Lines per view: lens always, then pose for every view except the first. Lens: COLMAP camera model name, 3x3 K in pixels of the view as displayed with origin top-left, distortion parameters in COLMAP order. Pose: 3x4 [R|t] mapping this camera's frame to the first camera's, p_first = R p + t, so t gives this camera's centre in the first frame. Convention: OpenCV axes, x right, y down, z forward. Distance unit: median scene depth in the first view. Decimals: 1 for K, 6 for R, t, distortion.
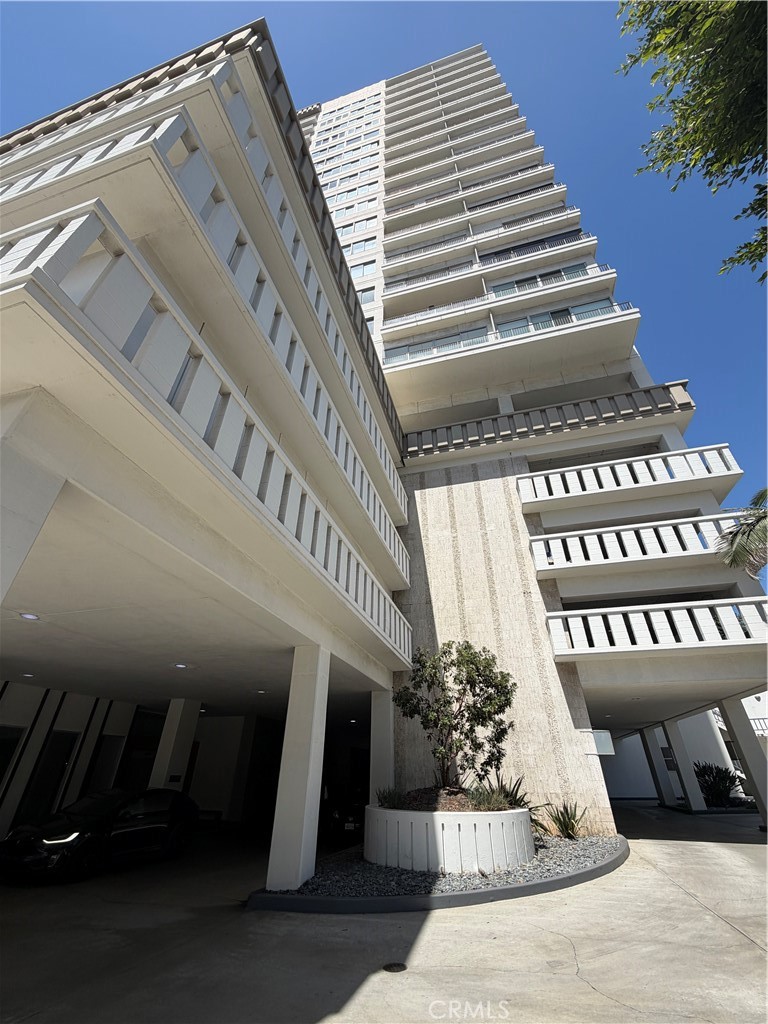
lens RADIAL K [[407.8, 0, 381.7], [0, 407.8, 510.8], [0, 0, 1]] dist [0.001372, -0.000603]
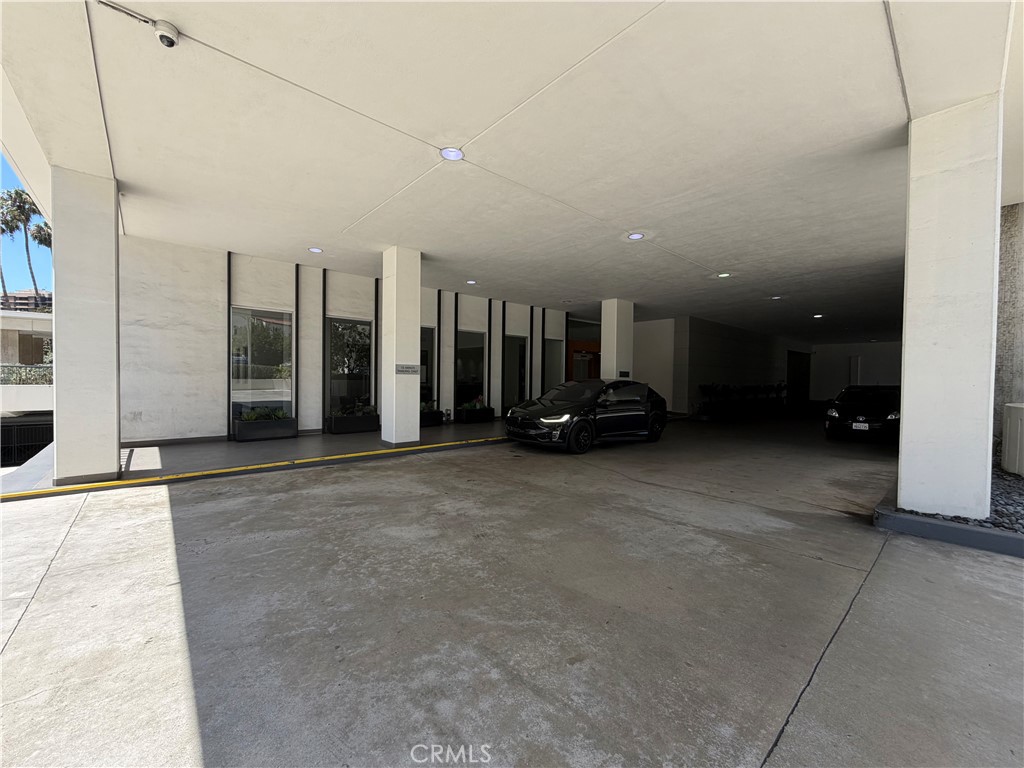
lens RADIAL K [[407.8, 0, 512.3], [0, 407.8, 384.5], [0, 0, 1]] dist [0.001372, -0.000603]
pose [[0.842907, 0.015439, -0.537837, -0.213090], [0.283906, 0.836351, 0.468950, 0.149673], [0.457060, -0.547977, 0.700583, 0.189771]]
